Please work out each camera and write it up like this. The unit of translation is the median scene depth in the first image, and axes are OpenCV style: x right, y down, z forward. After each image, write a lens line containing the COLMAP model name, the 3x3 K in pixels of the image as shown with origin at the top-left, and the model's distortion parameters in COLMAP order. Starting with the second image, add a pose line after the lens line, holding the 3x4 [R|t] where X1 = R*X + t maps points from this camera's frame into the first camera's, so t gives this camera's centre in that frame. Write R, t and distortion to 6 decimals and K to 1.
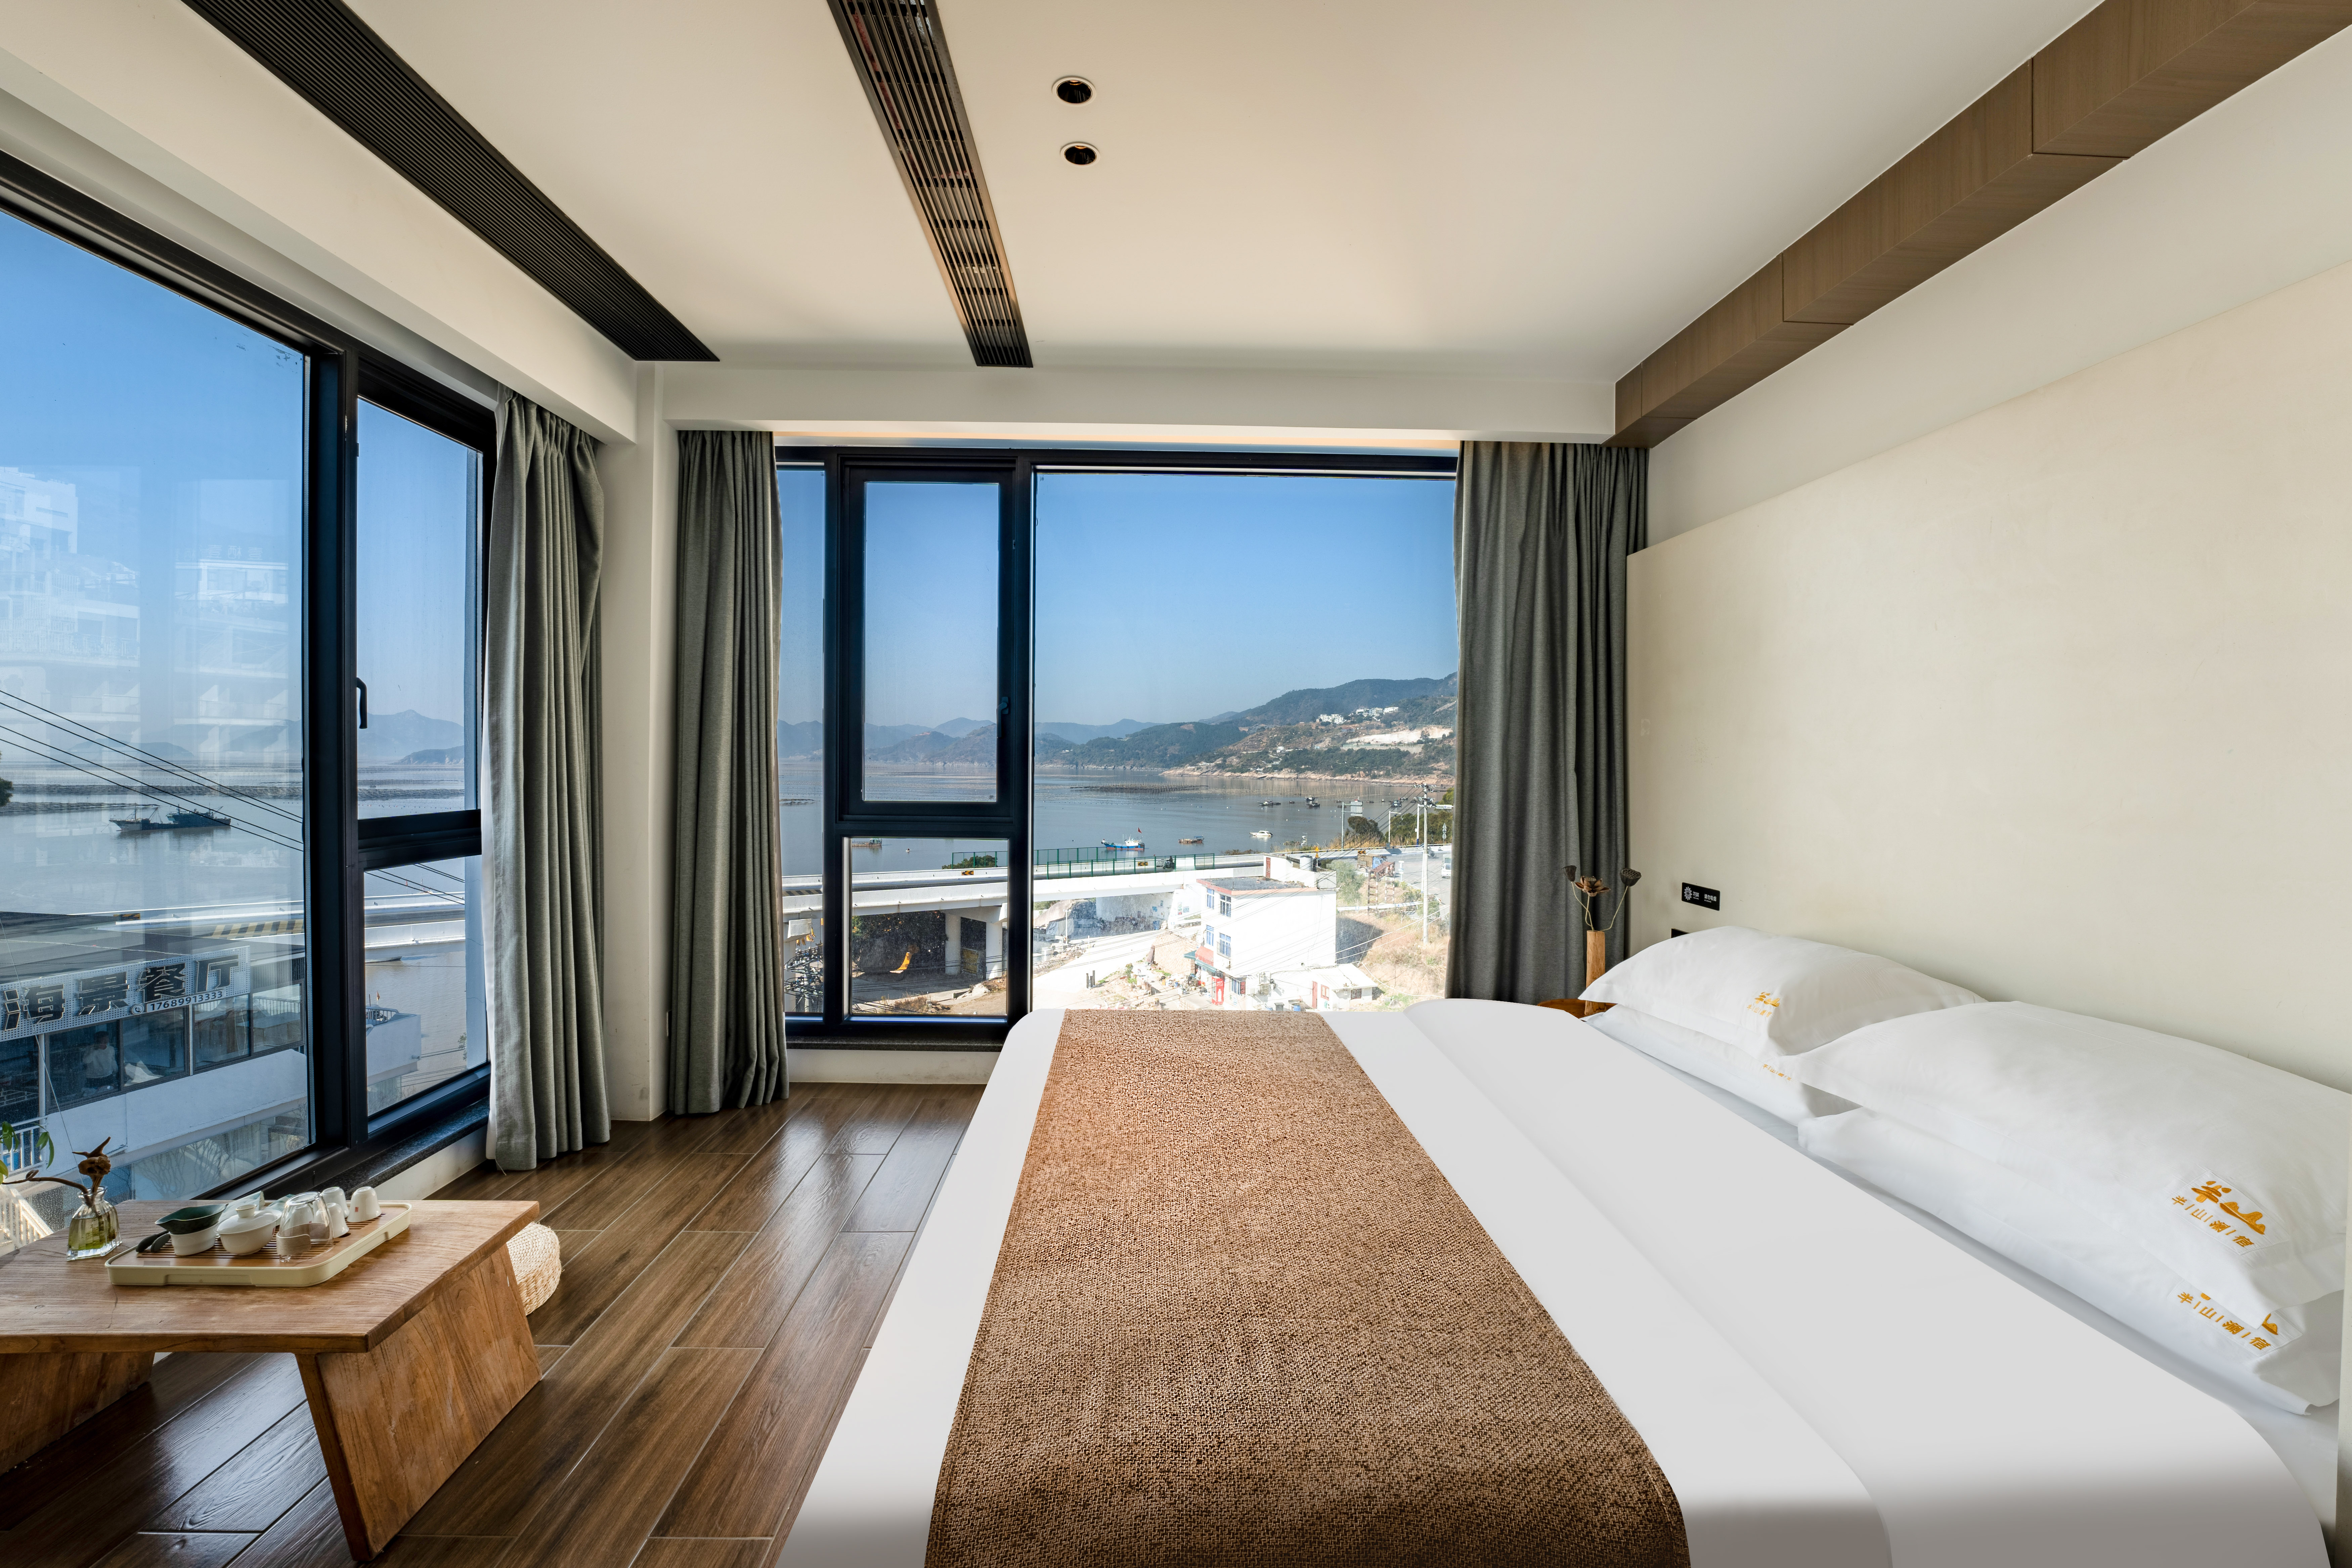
lens RADIAL K [[970.2, 0, 1173.7], [0, 970.2, 779.1], [0, 0, 1]] dist [-0.025482, 0.000067]
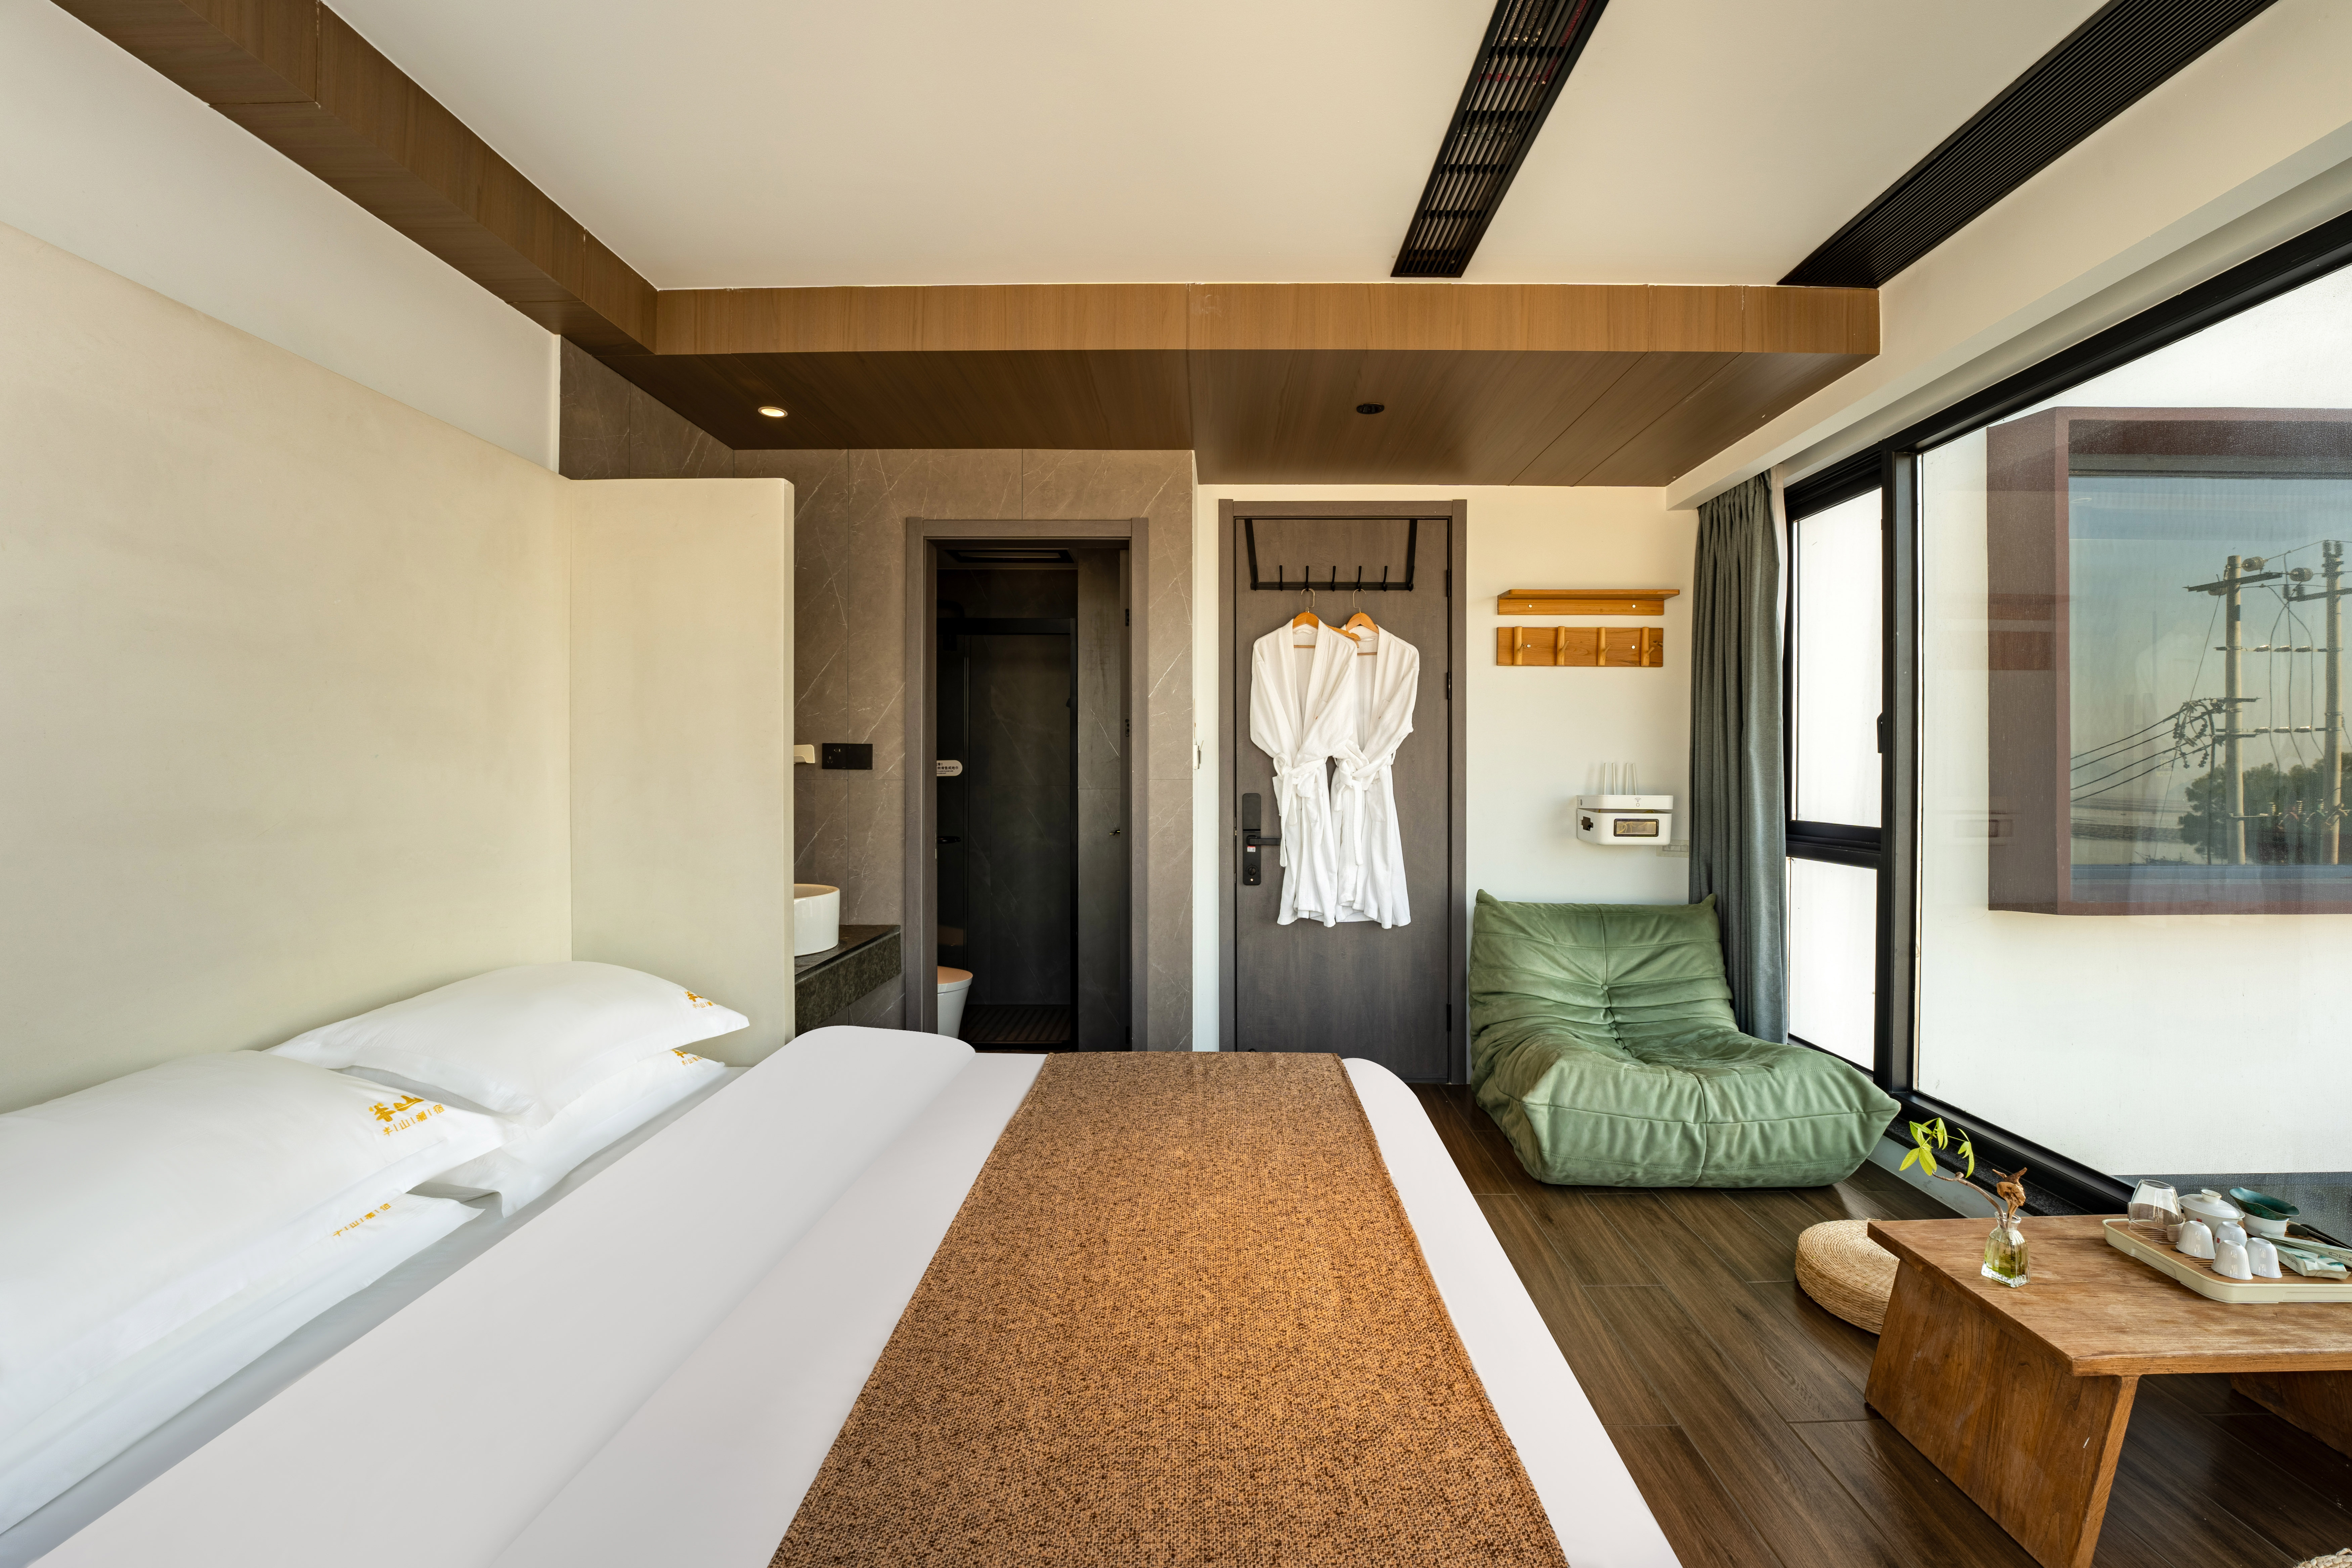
lens RADIAL K [[958.6, 0, 1218.7], [0, 958.6, 775.5], [0, 0, 1]] dist [-0.028767, 0.000047]
pose [[-0.999529, -0.009577, 0.029172, 0.000087], [-0.008738, 0.999548, 0.028767, -0.022417], [-0.029435, 0.028499, -0.999160, 0.990521]]
